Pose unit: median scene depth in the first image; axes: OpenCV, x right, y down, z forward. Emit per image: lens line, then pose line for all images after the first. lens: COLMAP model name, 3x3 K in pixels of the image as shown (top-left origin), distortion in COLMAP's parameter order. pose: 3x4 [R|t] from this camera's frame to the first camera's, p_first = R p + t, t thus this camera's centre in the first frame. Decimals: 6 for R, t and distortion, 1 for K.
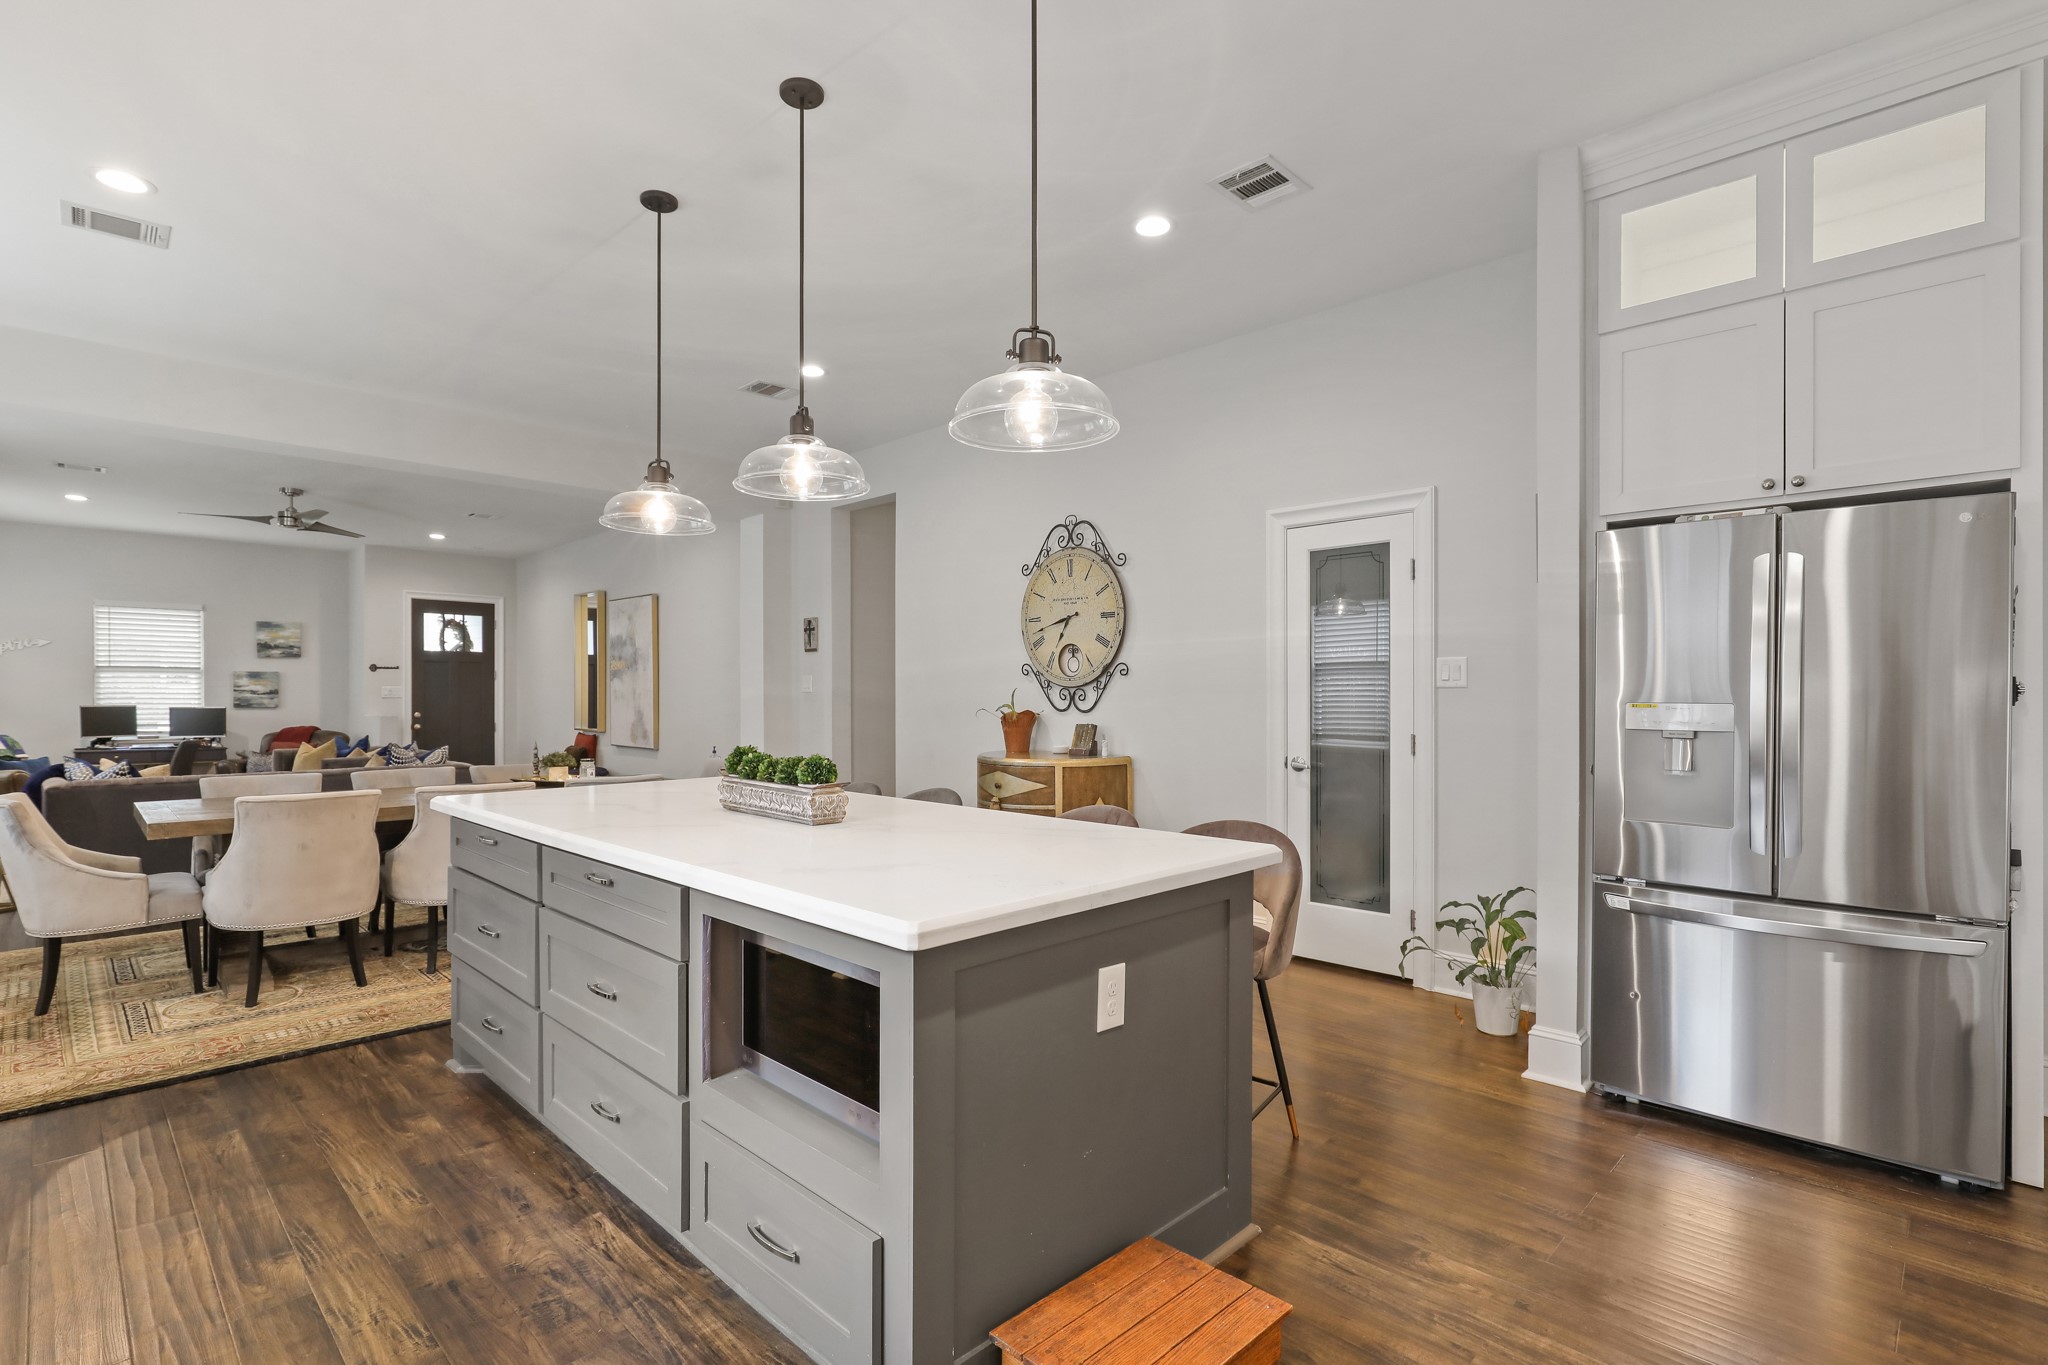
lens RADIAL K [[969.7, 0, 1019.3], [0, 969.7, 703.2], [0, 0, 1]] dist [-0.003188, -0.000620]
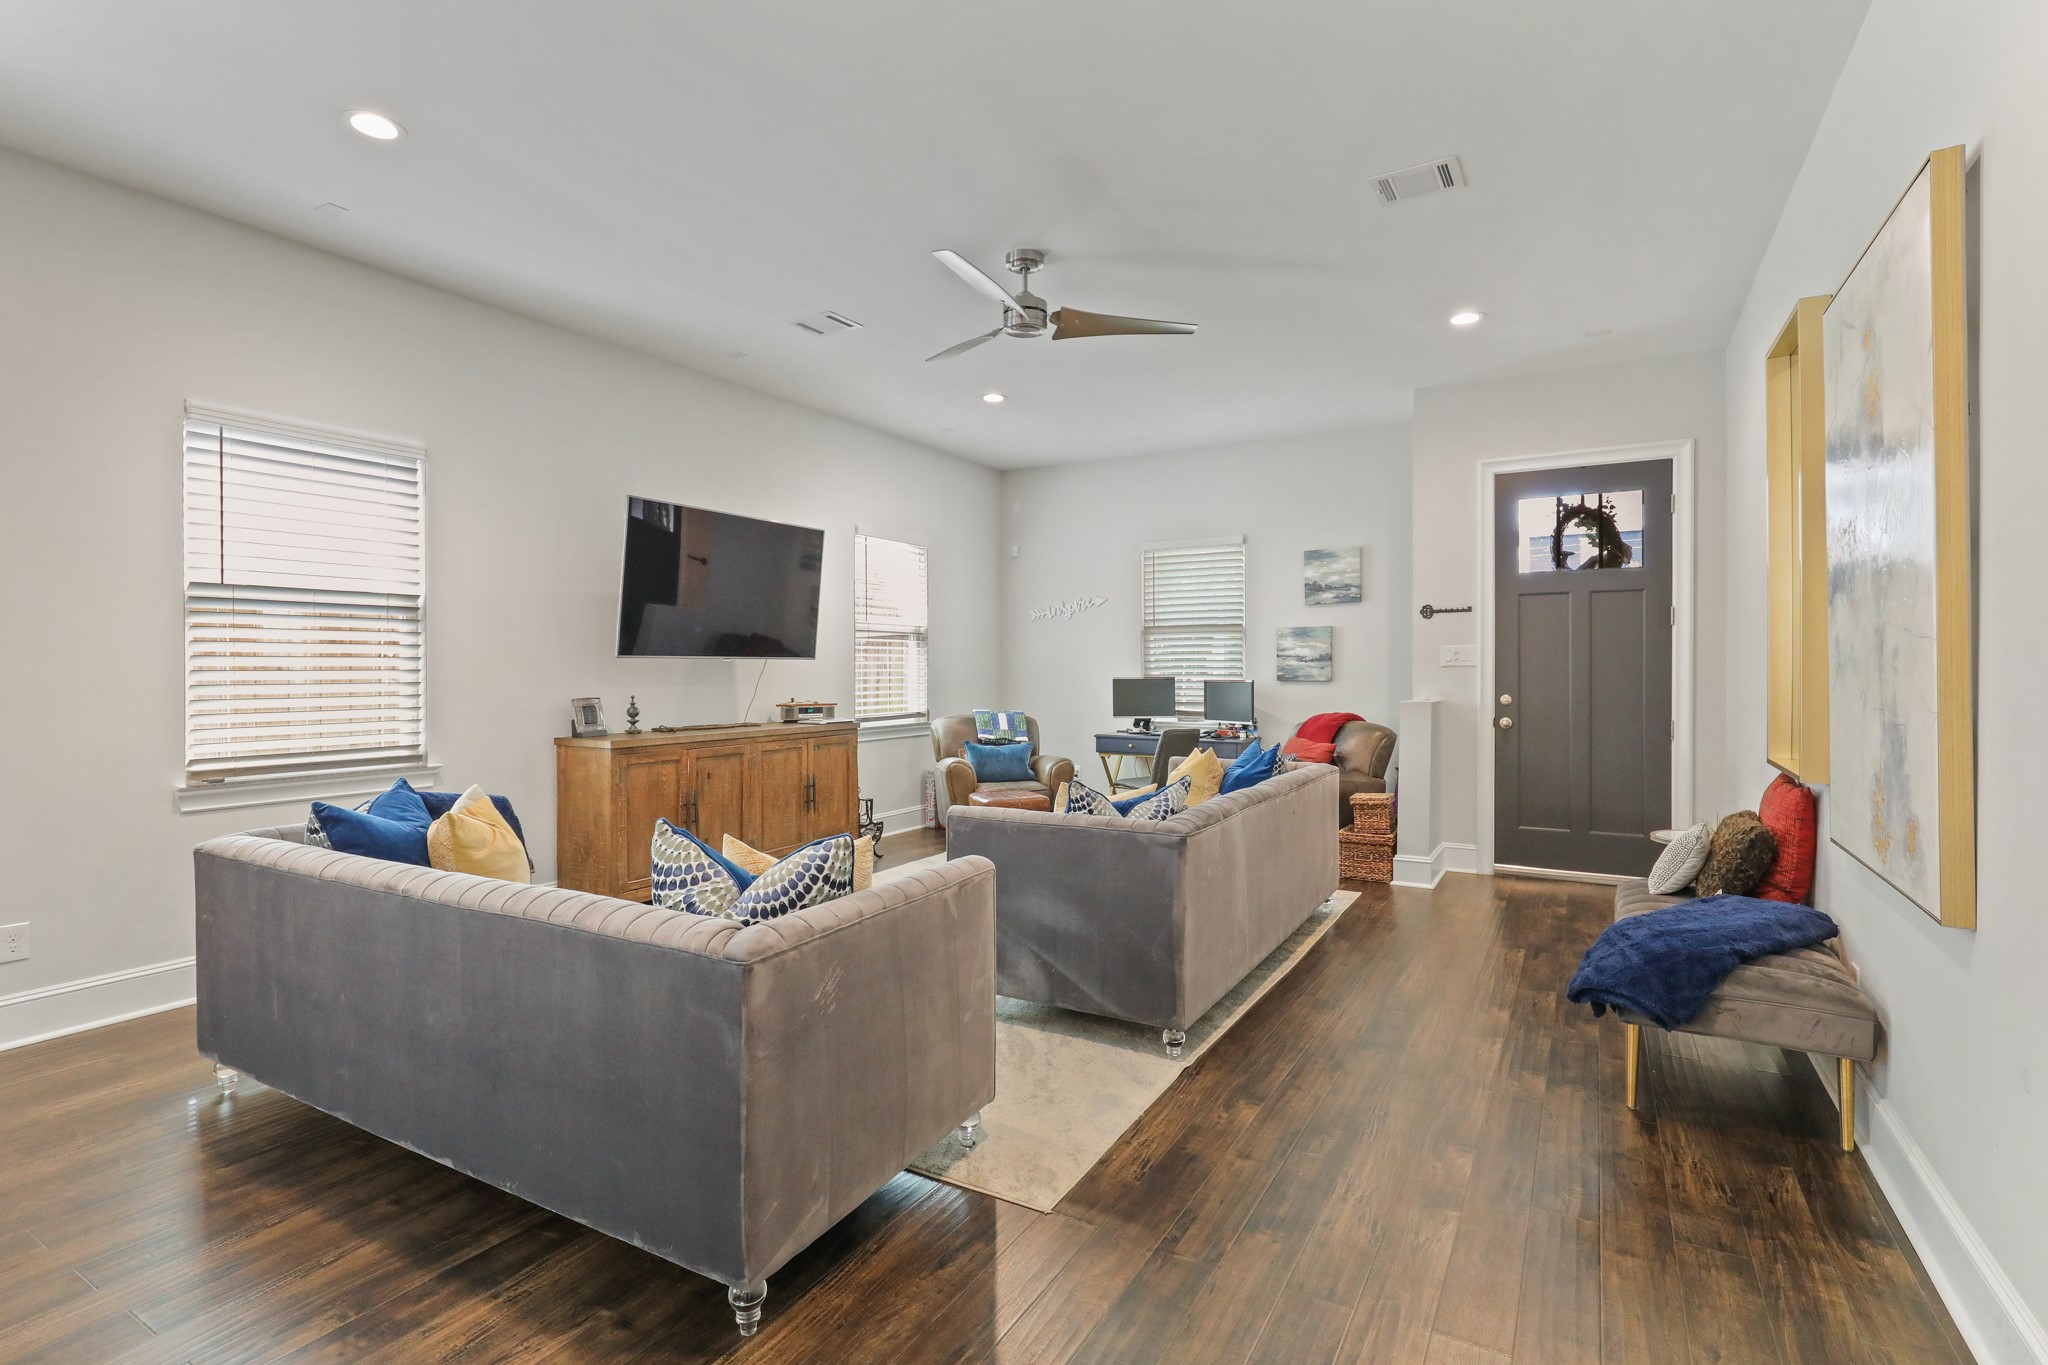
lens RADIAL K [[954.3, 0, 1029.9], [0, 954.3, 679.5], [0, 0, 1]] dist [-0.001126, -0.000005]
pose [[0.239280, 0.012737, -0.970867, -0.385085], [-0.001381, 0.999917, 0.012778, -0.009492], [0.970950, -0.001717, 0.239277, 1.279631]]
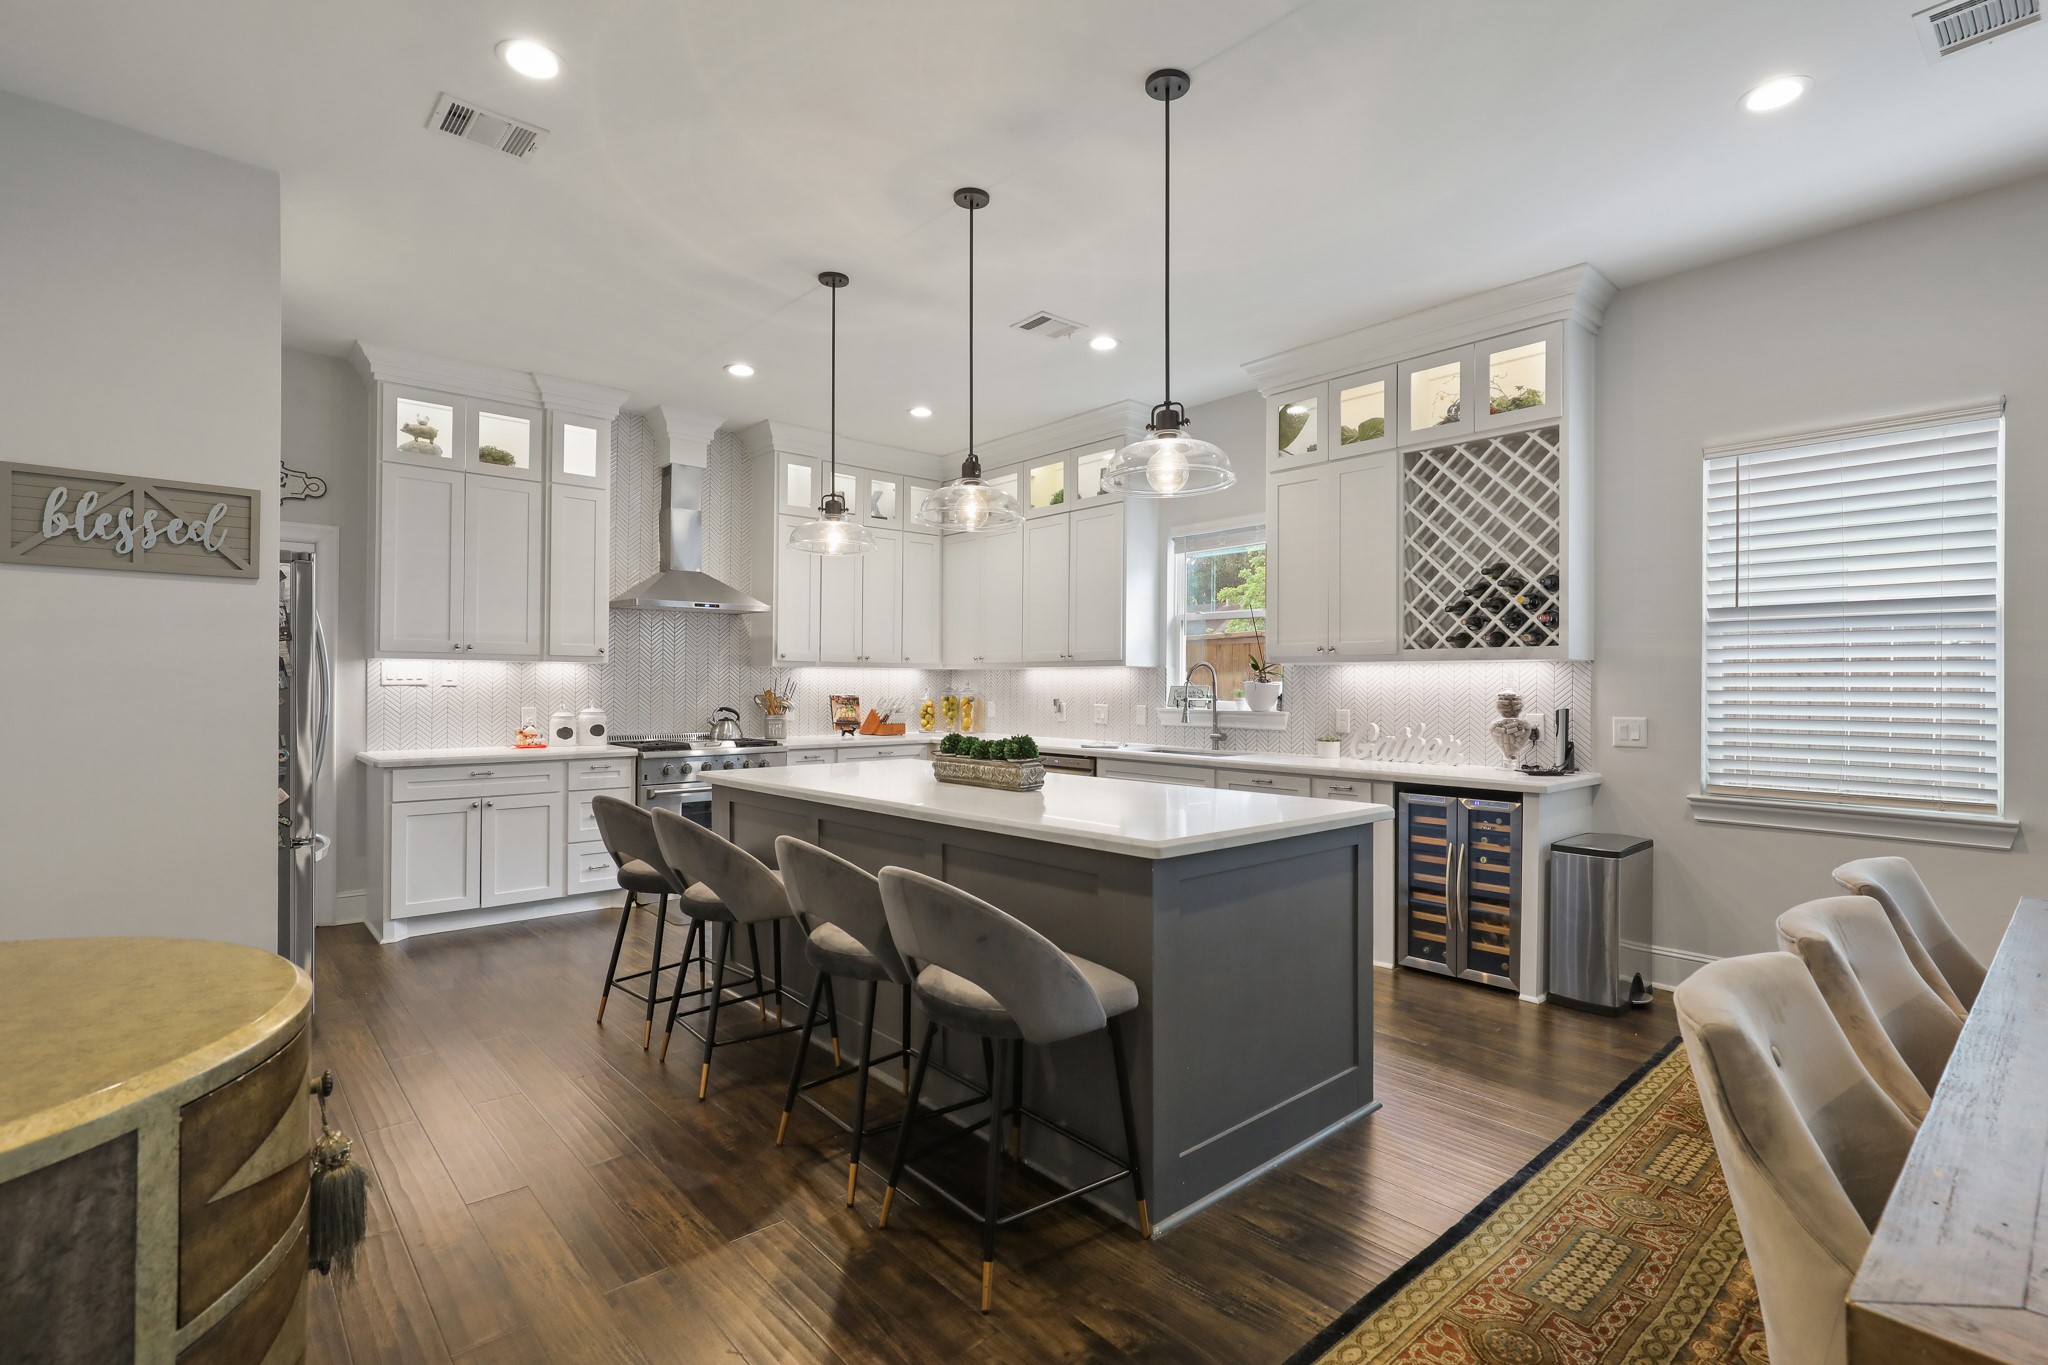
lens RADIAL K [[943.3, 0, 1024.0], [0, 943.3, 682.5], [0, 0, 1]] dist [-0.000803, -0.000338]
pose [[-0.997830, -0.001917, 0.065819, -0.188605], [-0.001666, 0.999991, 0.003873, -0.011932], [-0.065826, 0.003755, -0.997824, 1.115950]]
